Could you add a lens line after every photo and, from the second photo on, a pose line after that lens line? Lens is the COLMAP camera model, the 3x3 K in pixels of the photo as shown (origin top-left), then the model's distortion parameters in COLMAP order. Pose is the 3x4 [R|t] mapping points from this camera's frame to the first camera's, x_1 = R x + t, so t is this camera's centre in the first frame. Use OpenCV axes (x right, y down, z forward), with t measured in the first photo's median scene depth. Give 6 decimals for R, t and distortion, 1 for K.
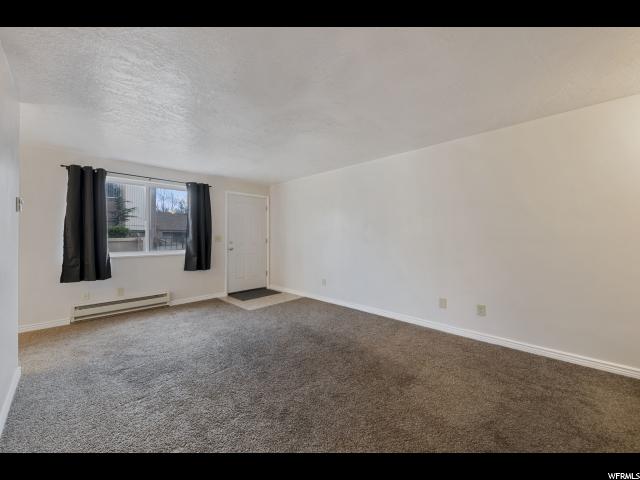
lens RADIAL K [[254.8, 0, 320.0], [0, 254.8, 240.0], [0, 0, 1]] dist [-0.000534, -0.000067]
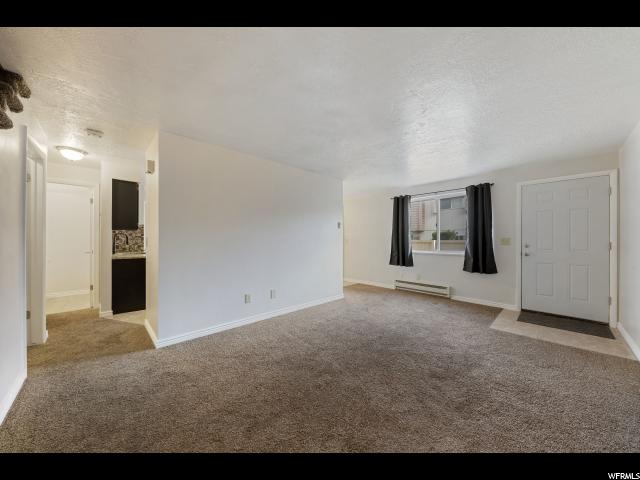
lens RADIAL K [[231.7, 0, 320.0], [0, 231.7, 240.0], [0, 0, 1]] dist [0.000126, 0.000022]
pose [[-0.070275, 0.005187, -0.997514, 0.510127], [-0.012700, 0.999901, 0.006094, -0.006534], [0.997447, 0.013096, -0.070202, 0.495337]]
